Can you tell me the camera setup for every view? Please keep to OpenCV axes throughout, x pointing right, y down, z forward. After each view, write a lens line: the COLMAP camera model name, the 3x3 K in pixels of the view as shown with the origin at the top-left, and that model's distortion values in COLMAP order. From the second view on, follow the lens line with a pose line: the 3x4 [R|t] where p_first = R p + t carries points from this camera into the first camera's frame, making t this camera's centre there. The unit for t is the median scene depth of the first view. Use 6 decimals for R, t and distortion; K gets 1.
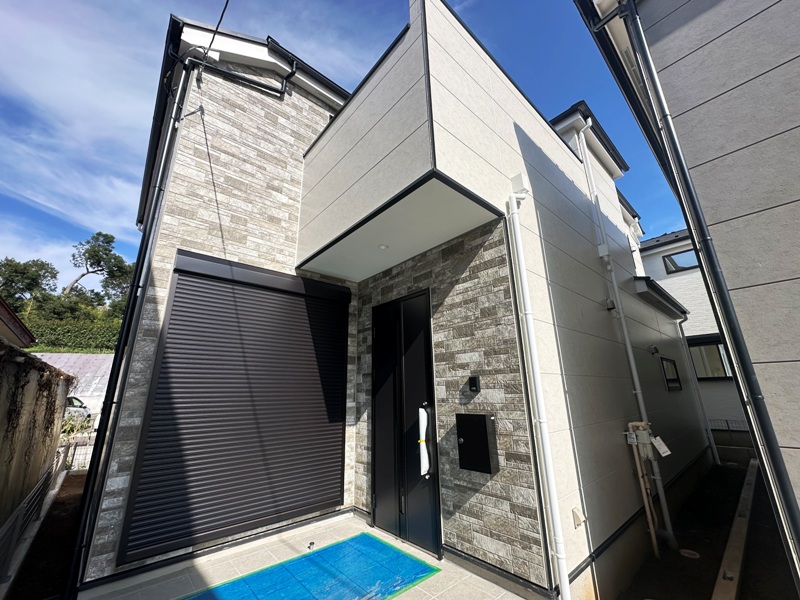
lens RADIAL K [[335.4, 0, 423.9], [0, 335.4, 293.9], [0, 0, 1]] dist [0.000473, -0.000289]
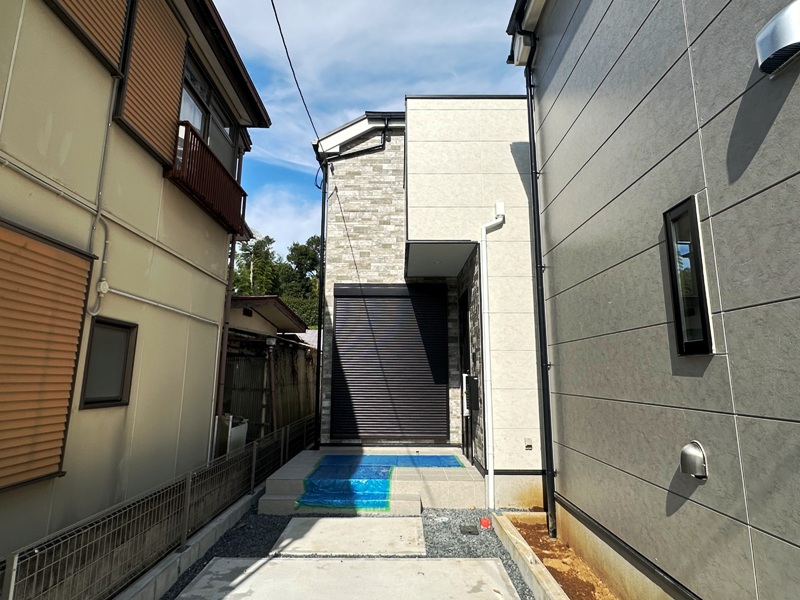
lens RADIAL K [[452.6, 0, 393.4], [0, 452.6, 297.0], [0, 0, 1]] dist [0.015252, 0.003429]
pose [[0.721383, -0.087826, -0.686945, 0.946309], [0.176590, 0.982464, 0.059835, -0.125573], [0.669644, -0.164472, 0.724242, -0.448071]]
